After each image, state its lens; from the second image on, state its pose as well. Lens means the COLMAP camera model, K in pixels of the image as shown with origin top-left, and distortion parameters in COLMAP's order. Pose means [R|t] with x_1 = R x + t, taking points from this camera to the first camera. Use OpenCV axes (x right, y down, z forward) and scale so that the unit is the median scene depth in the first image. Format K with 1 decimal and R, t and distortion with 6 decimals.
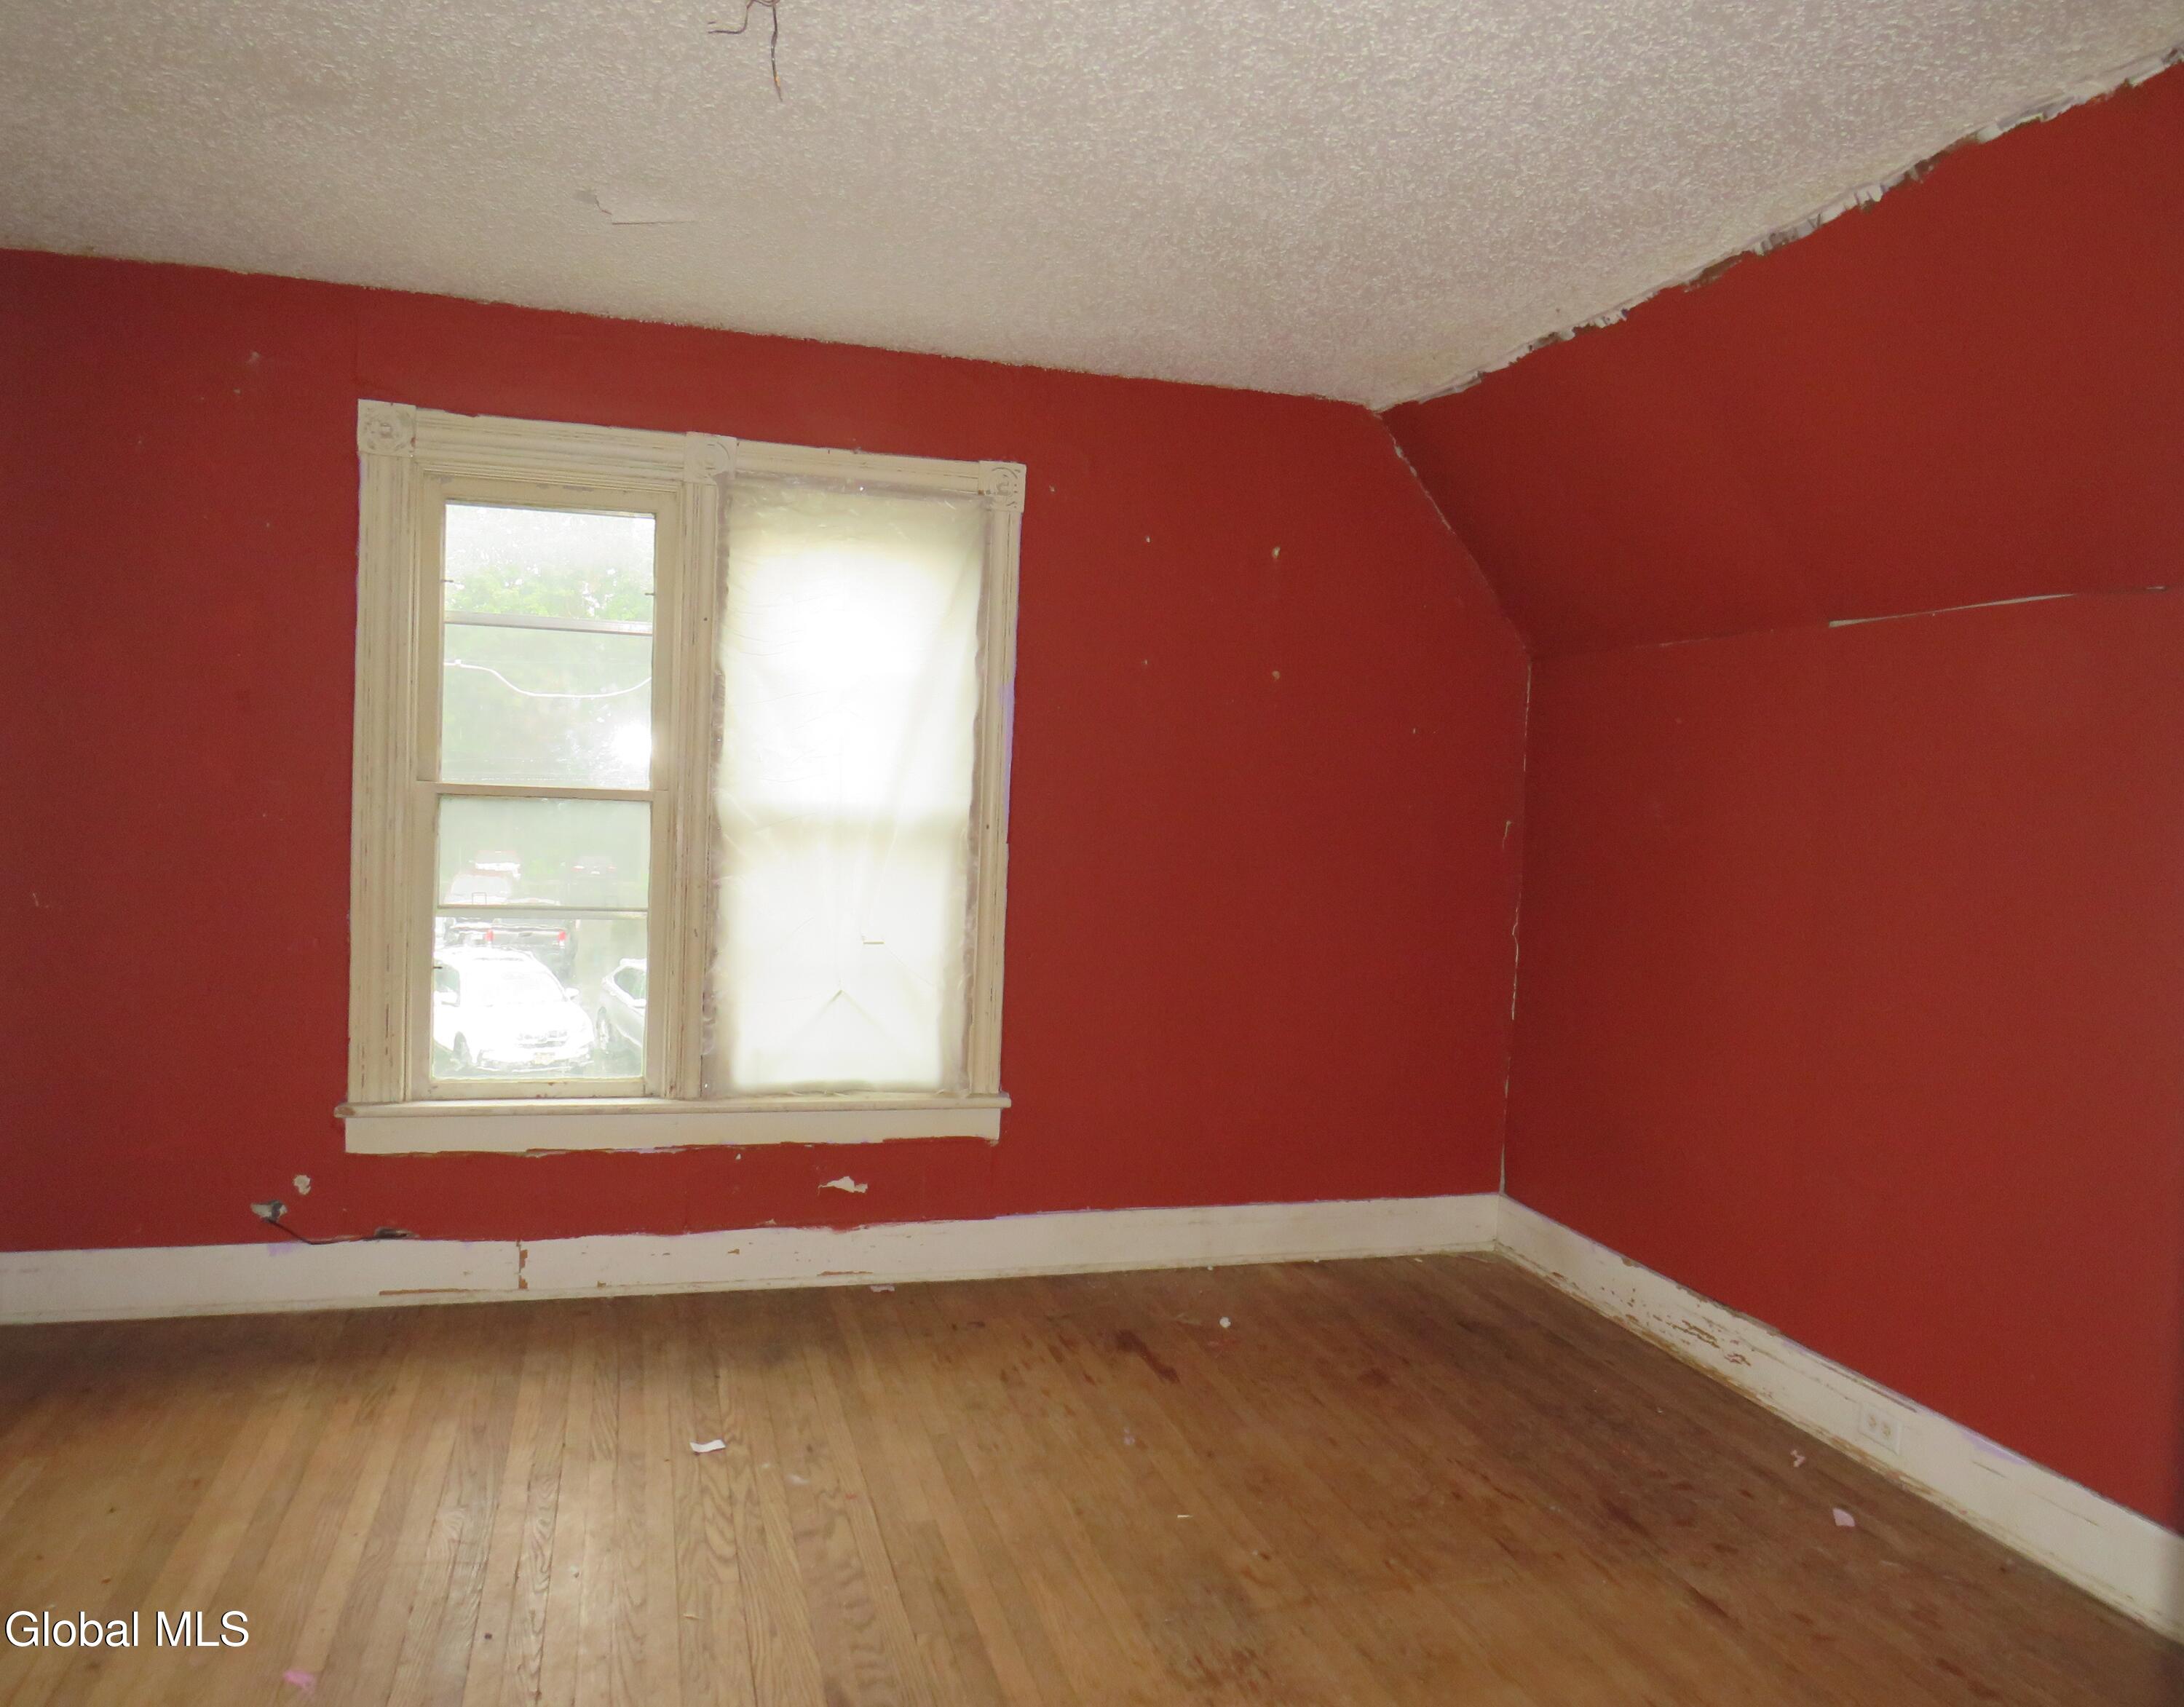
lens RADIAL K [[1656.3, 0, 1095.0], [0, 1656.3, 829.7], [0, 0, 1]] dist [0.000097, -0.000087]
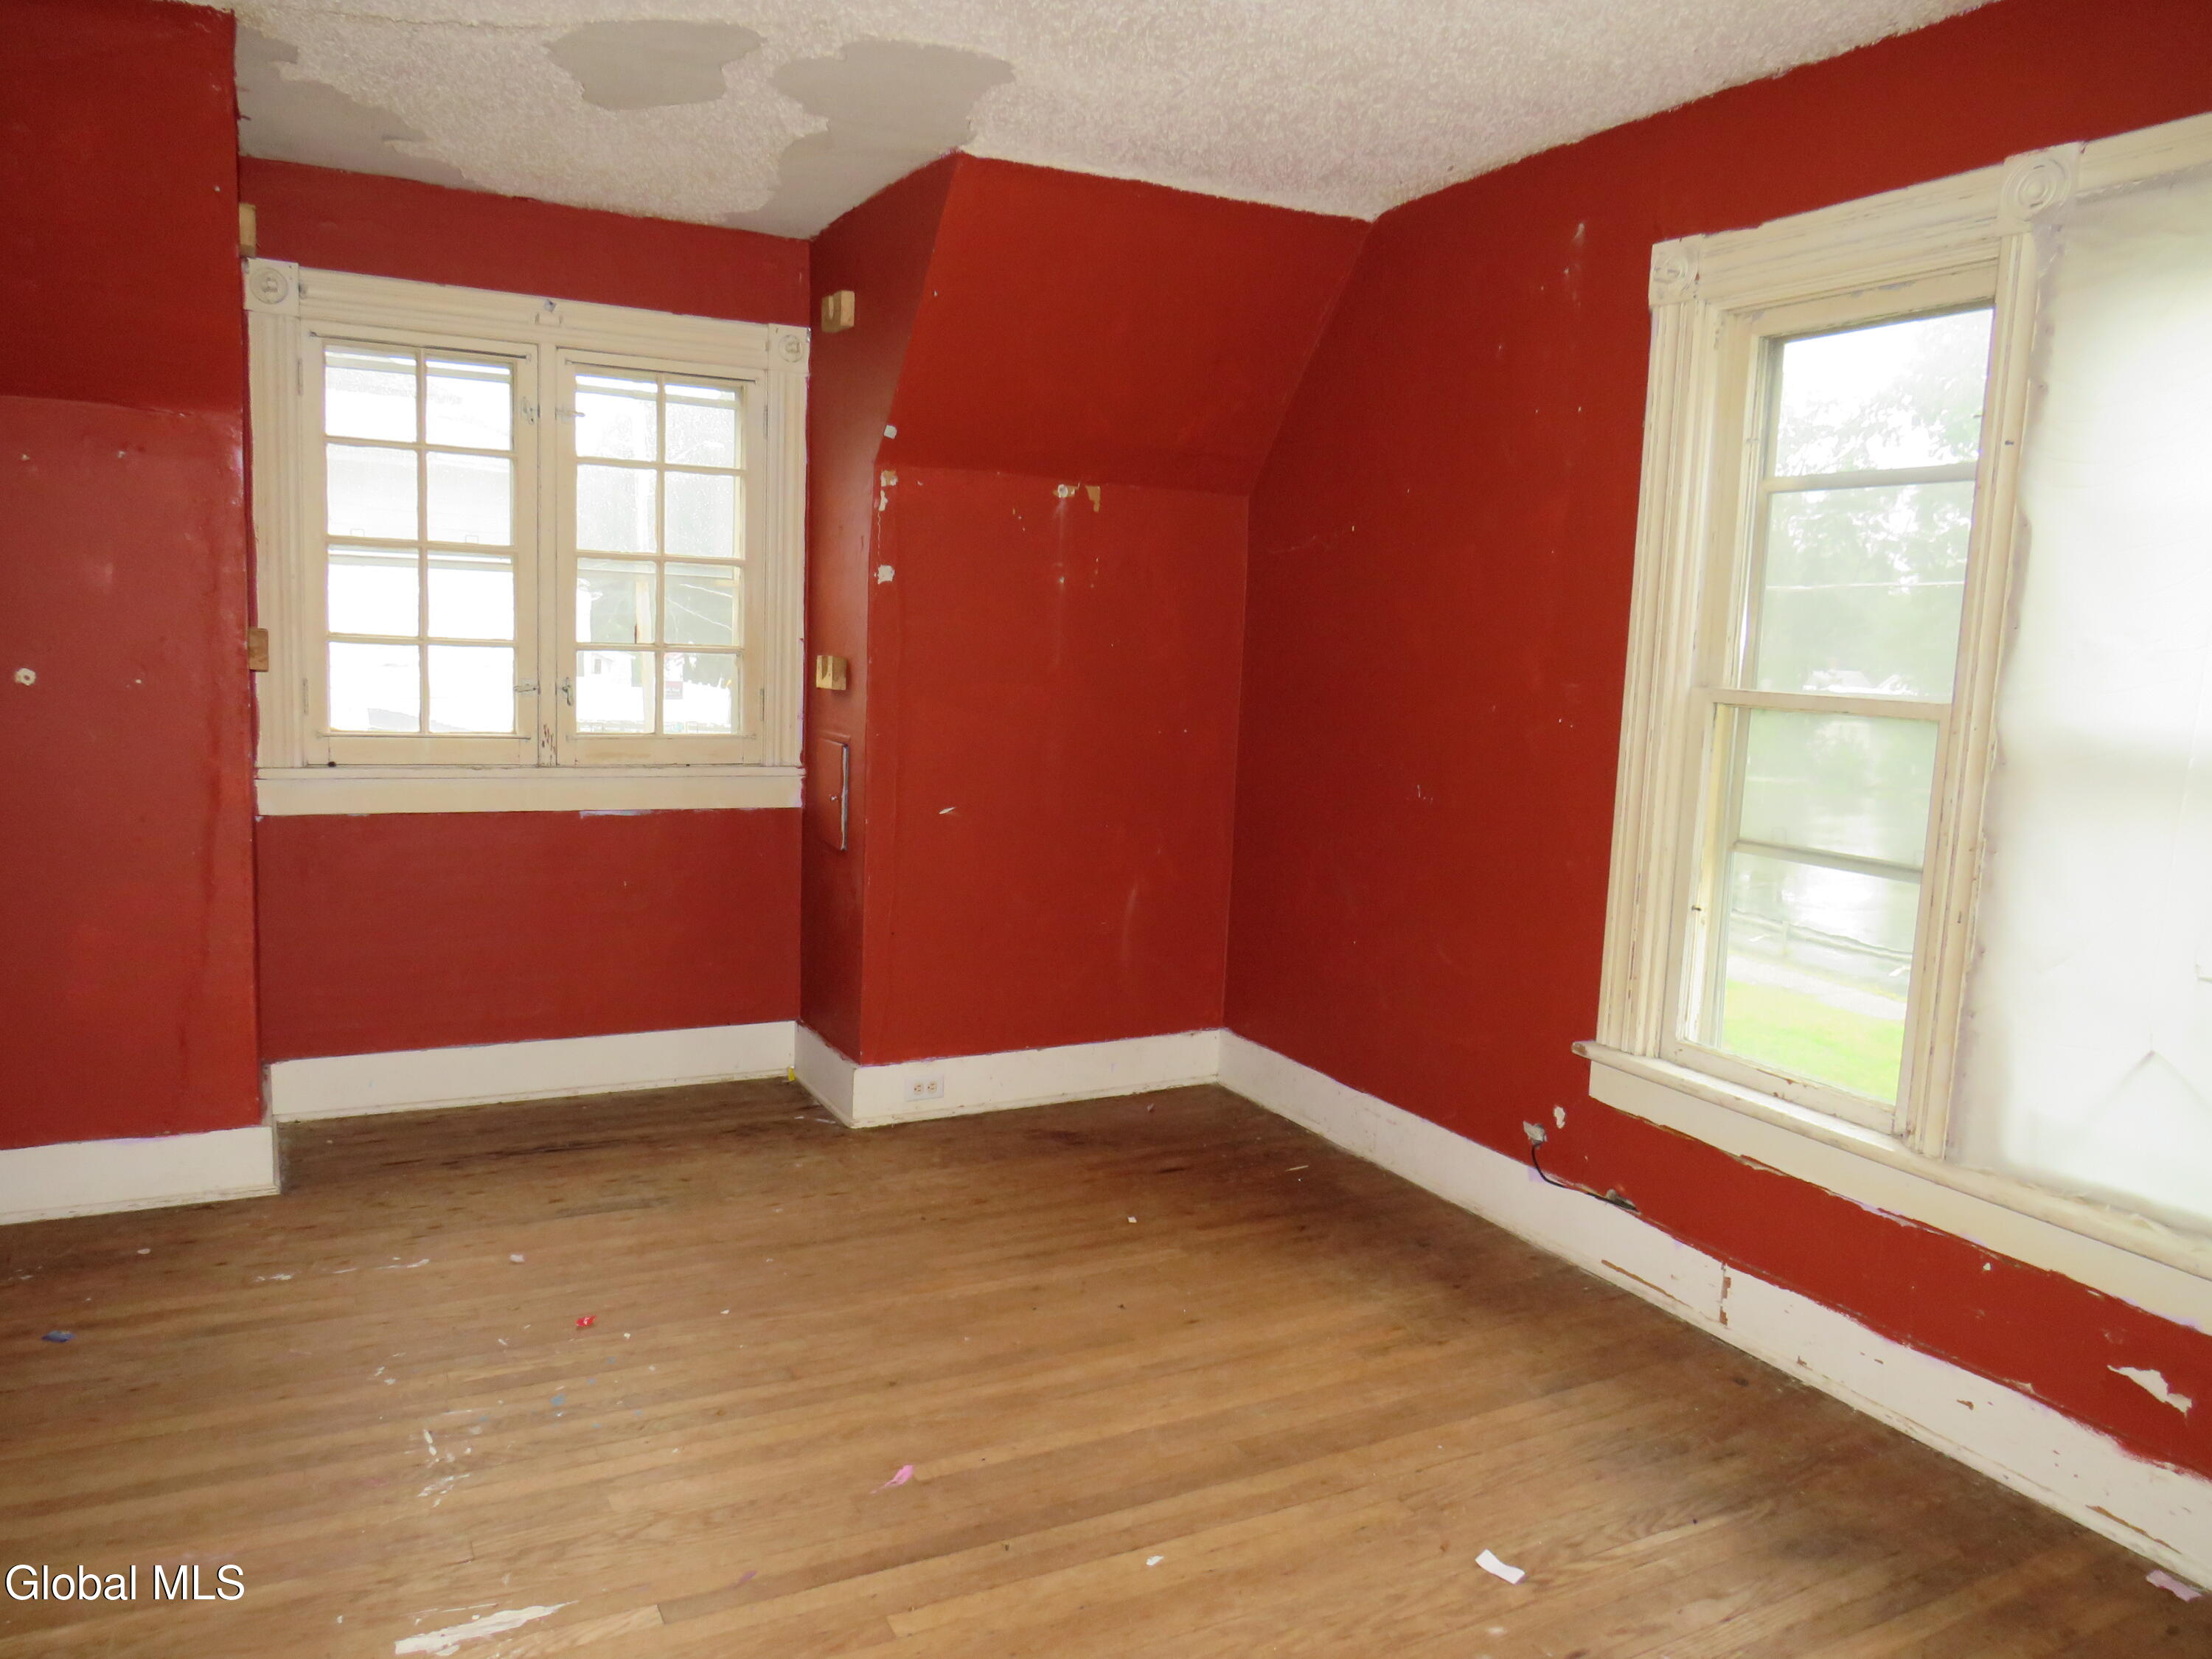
lens RADIAL K [[1573.0, 0, 1106.0], [0, 1573.0, 829.5], [0, 0, 1]] dist [-0.004487, 0.002081]
pose [[0.212356, 0.090730, -0.972971, 0.315986], [-0.066353, 0.994721, 0.078277, -0.000667], [0.974937, 0.047937, 0.217255, 0.541377]]
